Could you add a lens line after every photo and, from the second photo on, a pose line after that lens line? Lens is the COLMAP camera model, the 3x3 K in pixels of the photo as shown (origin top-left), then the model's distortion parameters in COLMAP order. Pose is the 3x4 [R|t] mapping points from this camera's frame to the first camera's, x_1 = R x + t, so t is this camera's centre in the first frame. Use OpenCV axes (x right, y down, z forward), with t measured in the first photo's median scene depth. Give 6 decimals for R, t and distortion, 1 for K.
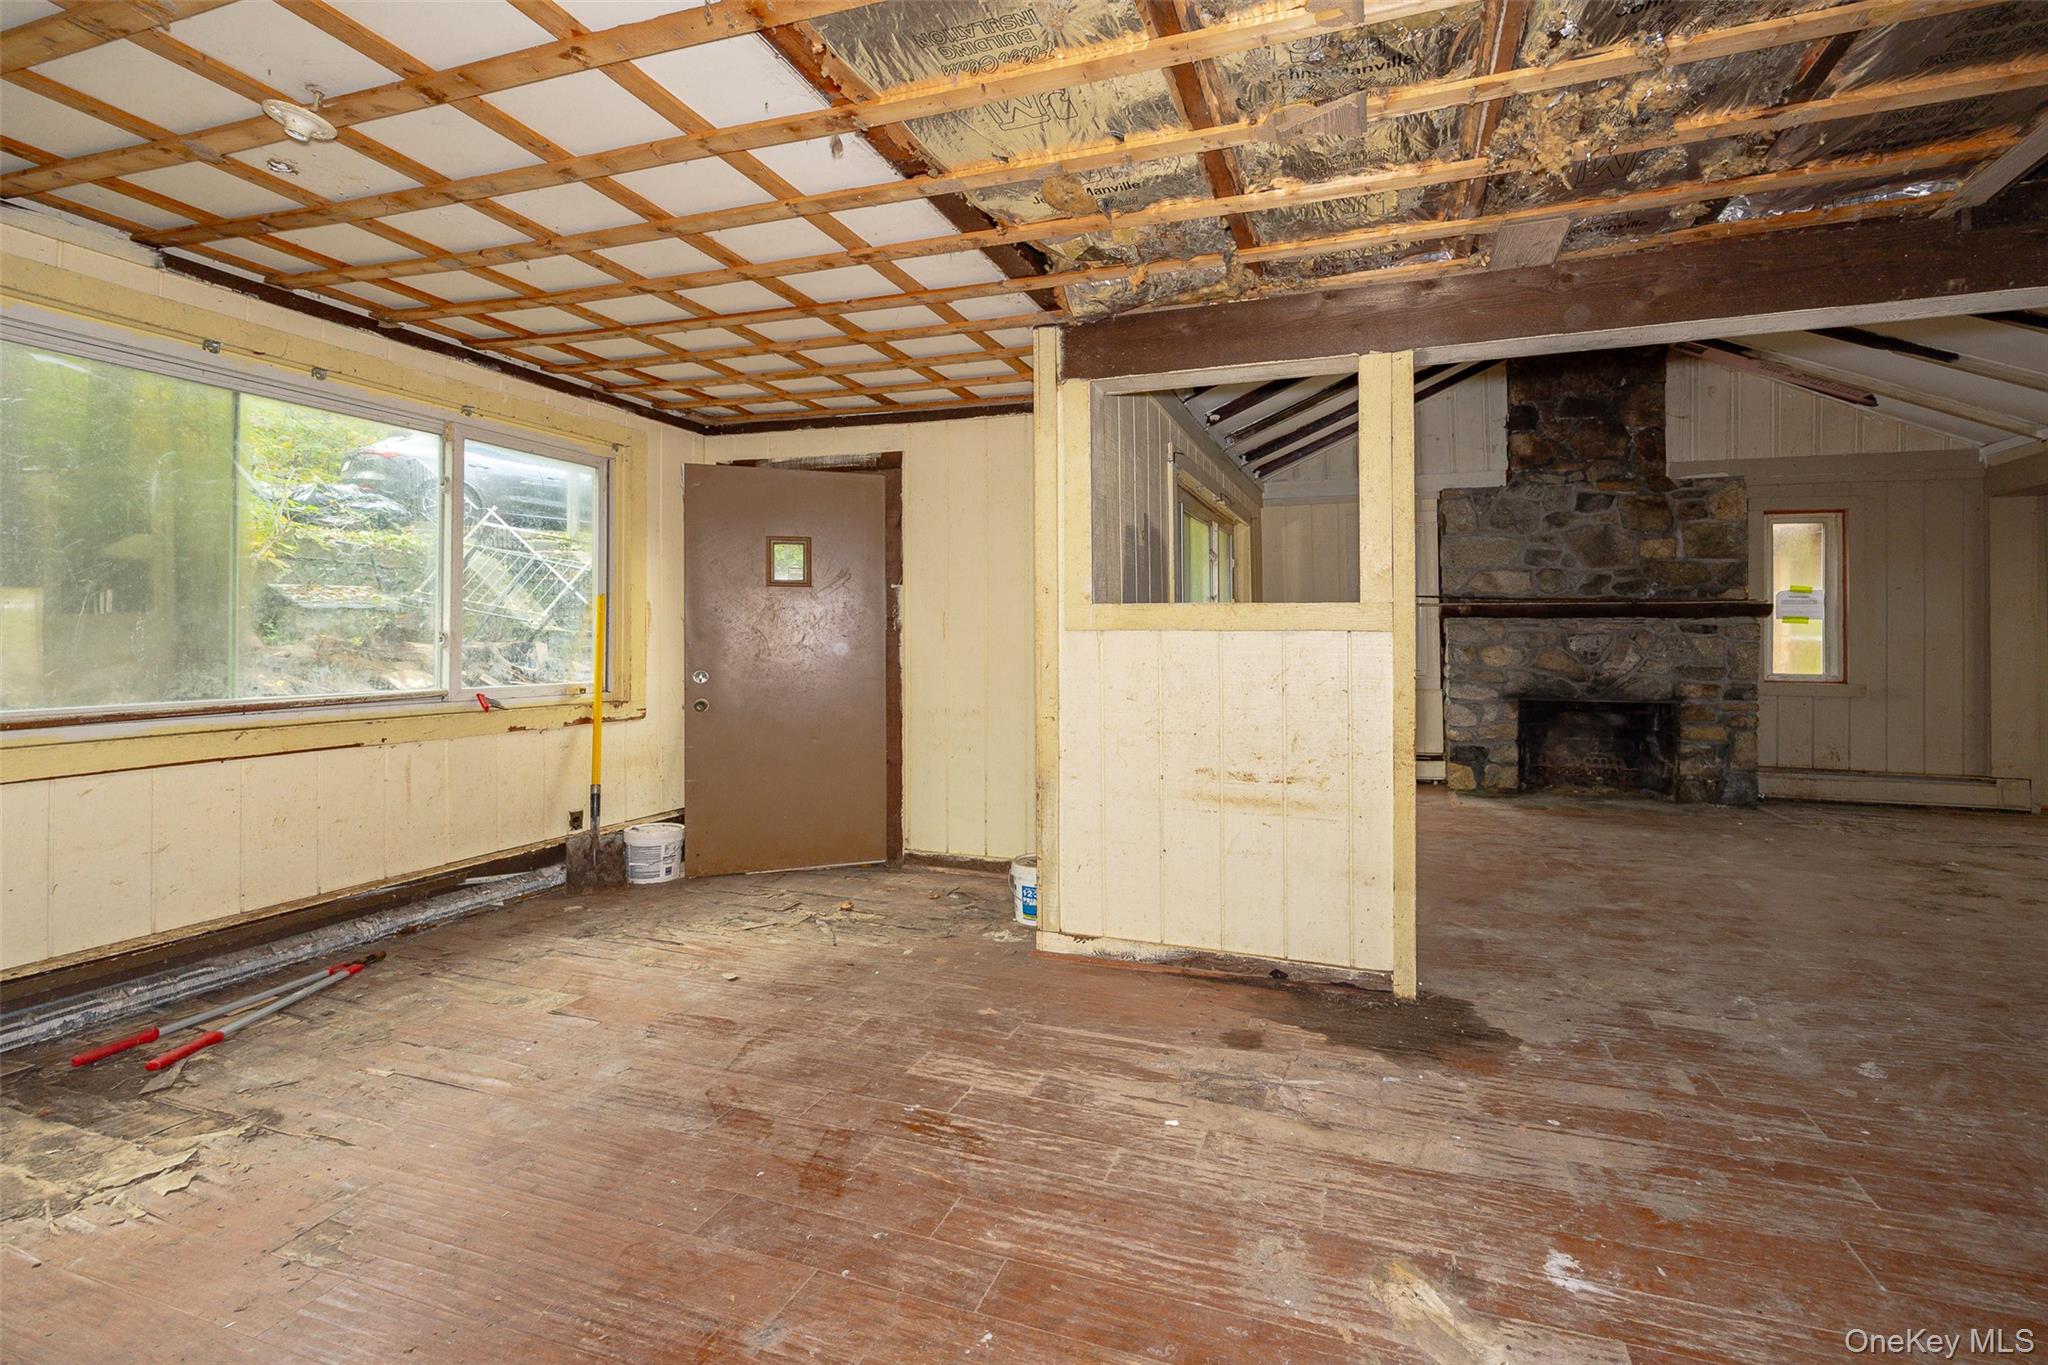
lens RADIAL K [[772.7, 0, 1097.1], [0, 772.7, 609.6], [0, 0, 1]] dist [-0.002494, -0.000284]
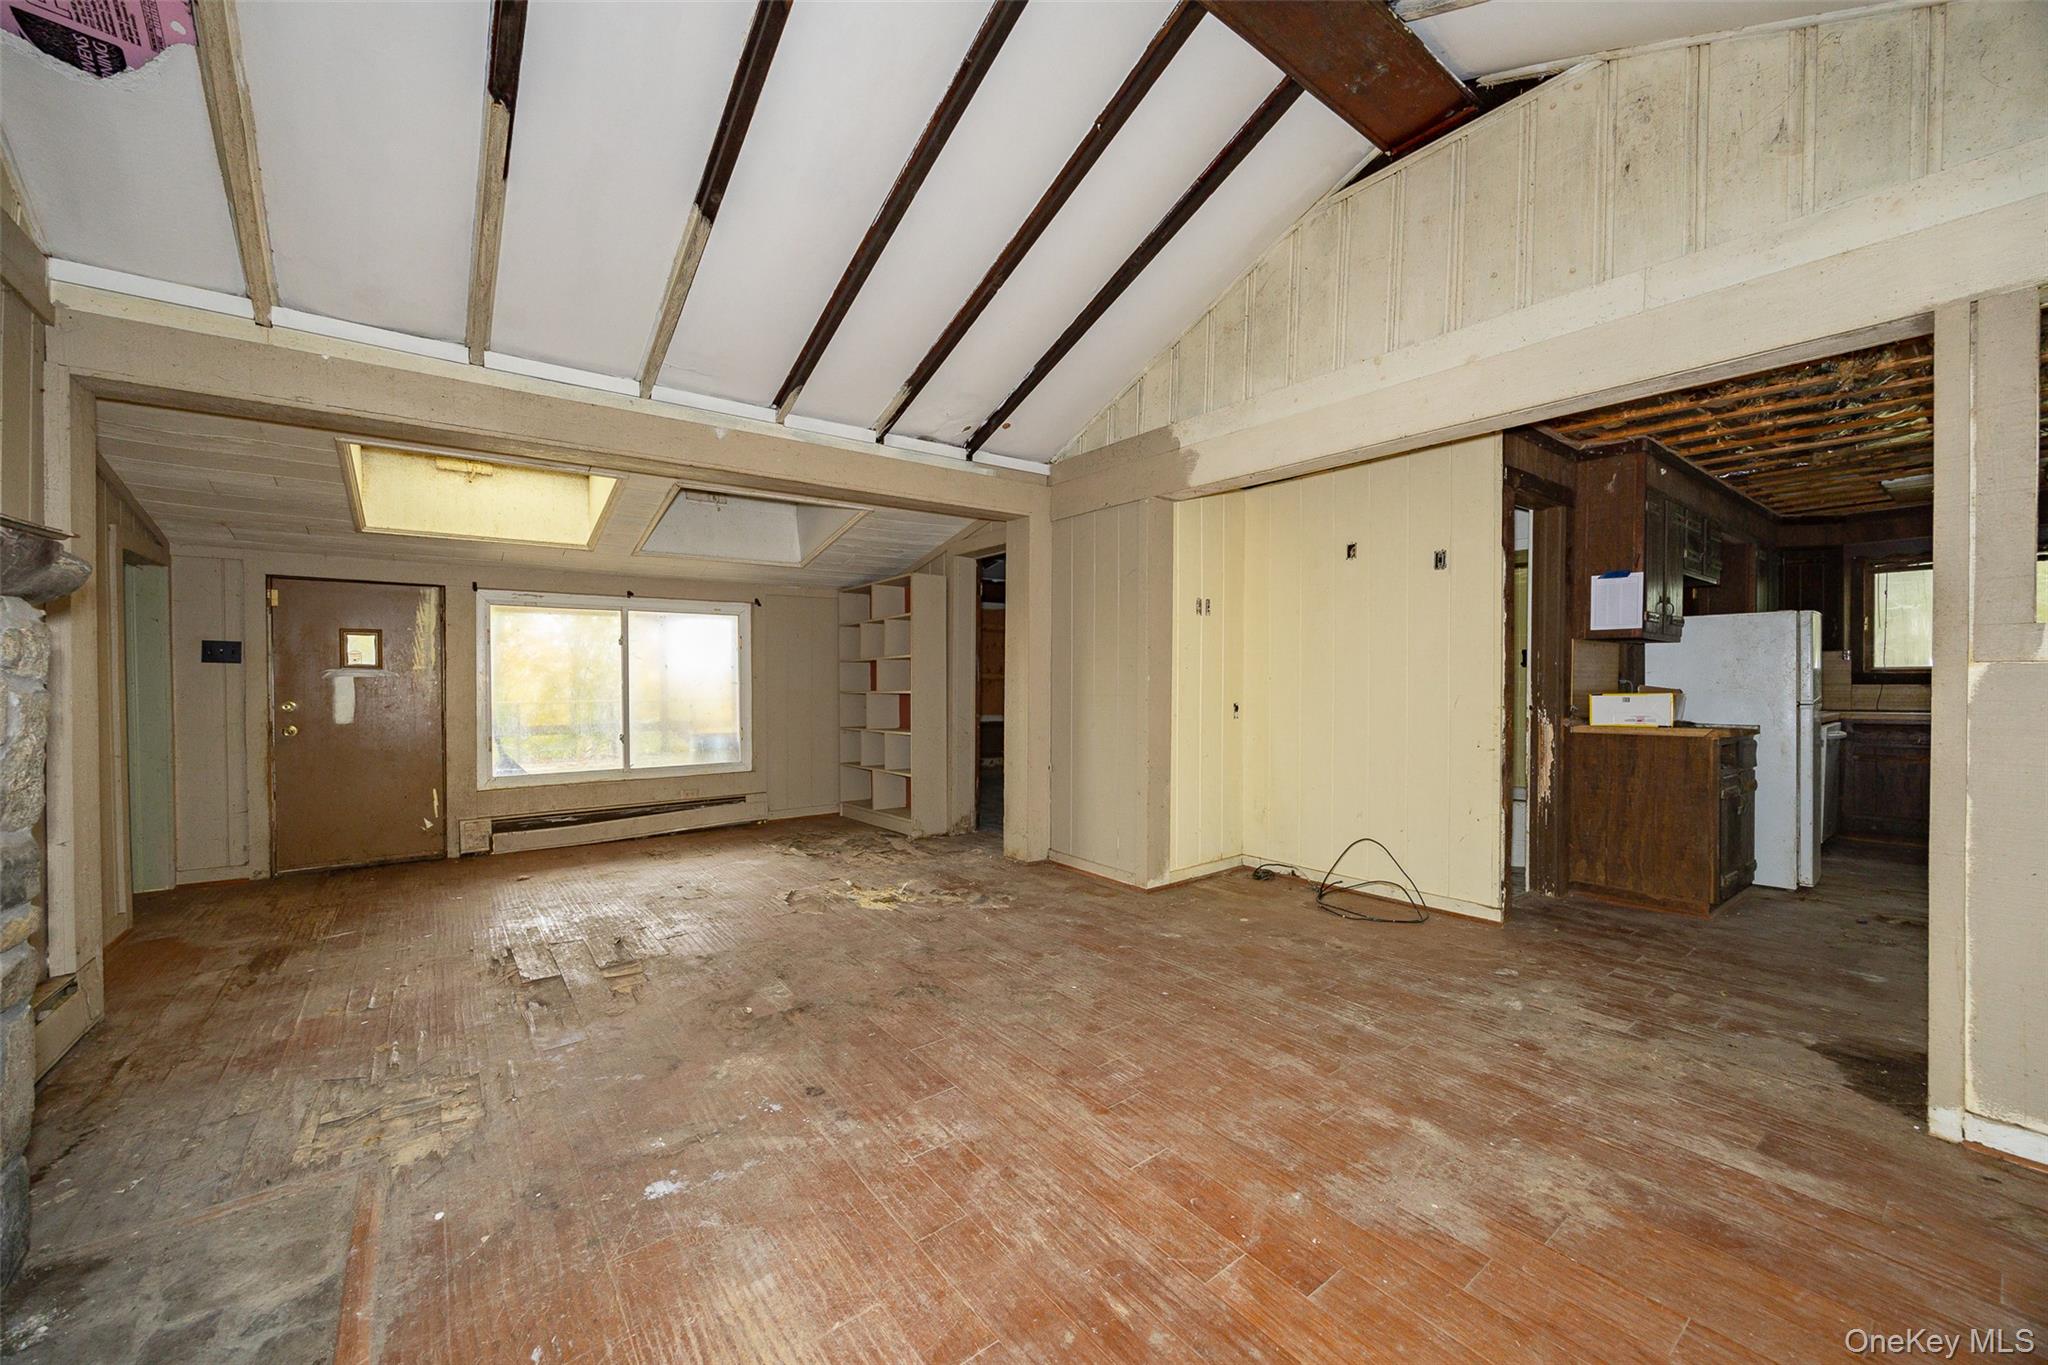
lens RADIAL K [[788.8, 0, 1058.0], [0, 788.8, 697.8], [0, 0, 1]] dist [-0.003803, -0.000433]
pose [[-0.859191, -0.014003, 0.511463, 0.373614], [-0.018595, 0.999820, -0.003863, 0.038908], [-0.511317, -0.012829, -0.859297, 1.037227]]
